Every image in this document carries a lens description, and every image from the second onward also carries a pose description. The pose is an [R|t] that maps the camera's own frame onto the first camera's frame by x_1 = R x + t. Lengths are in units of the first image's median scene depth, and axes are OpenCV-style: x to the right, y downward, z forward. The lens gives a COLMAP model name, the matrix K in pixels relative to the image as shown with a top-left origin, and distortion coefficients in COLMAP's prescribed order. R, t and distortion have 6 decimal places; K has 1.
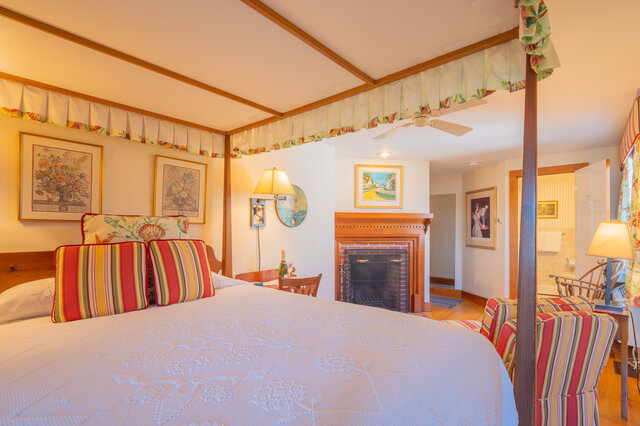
lens RADIAL K [[299.7, 0, 319.6], [0, 299.7, 219.9], [0, 0, 1]] dist [0.000205, -0.000137]
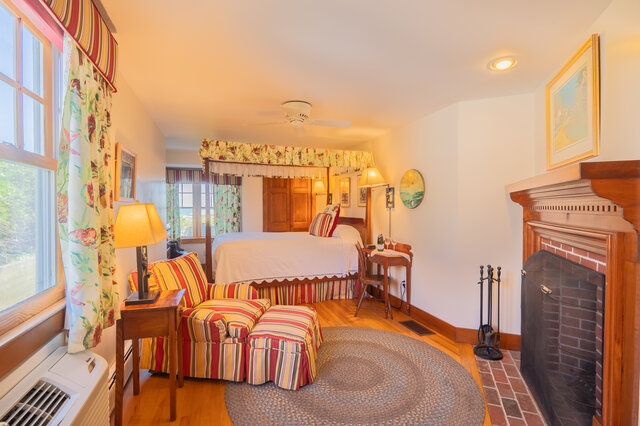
lens RADIAL K [[364.0, 0, 320.0], [0, 364.0, 213.0], [0, 0, 1]] dist [0.000031, -0.000633]
pose [[-0.528104, 0.002794, -0.849175, 0.866205], [0.011019, 0.999933, -0.003563, 0.030203], [0.849108, -0.011238, -0.528100, 1.012046]]
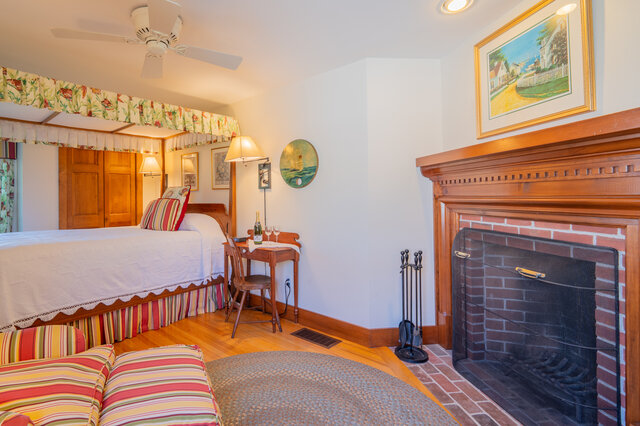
lens RADIAL K [[366.4, 0, 319.7], [0, 366.4, 191.3], [0, 0, 1]] dist [-0.003285, -0.002111]
pose [[-0.039749, -0.025057, -0.998895, 0.701993], [0.036031, 0.998999, -0.026493, 0.046753], [0.998560, -0.037044, -0.038807, 0.788387]]
